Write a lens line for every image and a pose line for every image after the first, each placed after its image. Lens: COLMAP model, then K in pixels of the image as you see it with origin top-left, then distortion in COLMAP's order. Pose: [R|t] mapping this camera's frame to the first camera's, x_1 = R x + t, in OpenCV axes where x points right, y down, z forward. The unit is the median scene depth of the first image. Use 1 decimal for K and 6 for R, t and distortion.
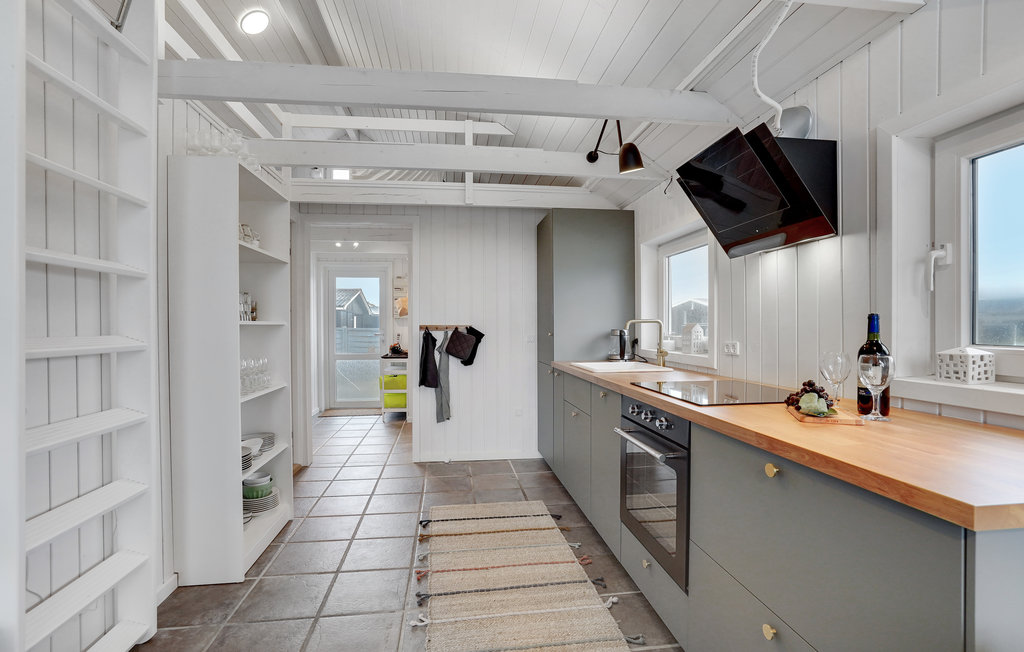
lens RADIAL K [[480.0, 0, 509.8], [0, 480.0, 321.3], [0, 0, 1]] dist [-0.036232, -0.000017]
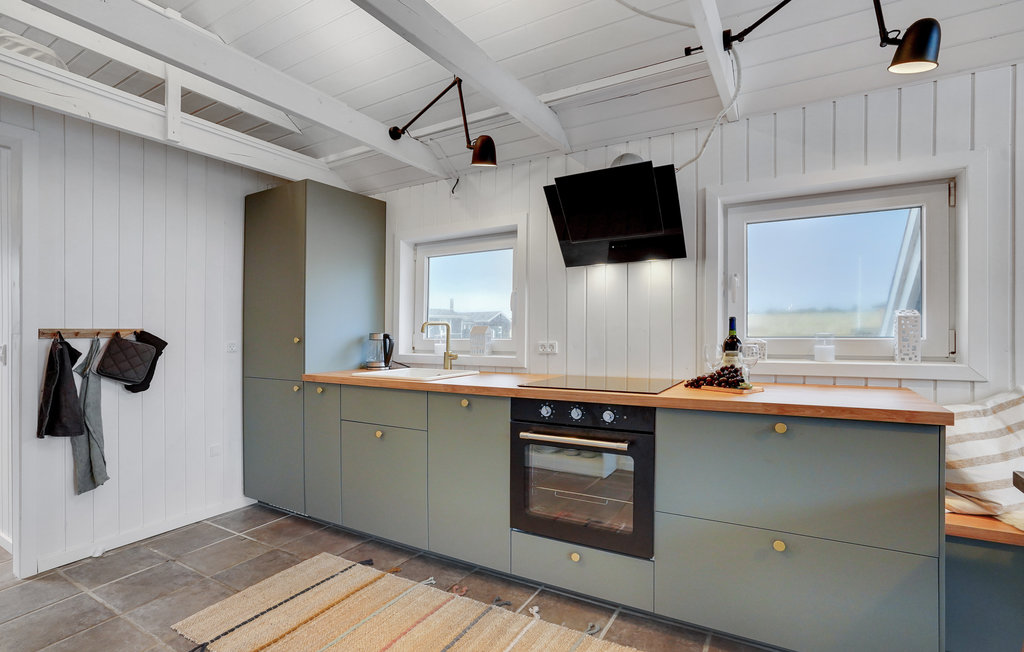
lens RADIAL K [[494.7, 0, 512.0], [0, 494.7, 326.0], [0, 0, 1]] dist [-0.057605, 0.025772]
pose [[0.600679, 0.004850, 0.799476, -0.342944], [-0.001761, 0.999987, -0.004743, 0.007373], [-0.799488, 0.001441, 0.600680, 0.247274]]
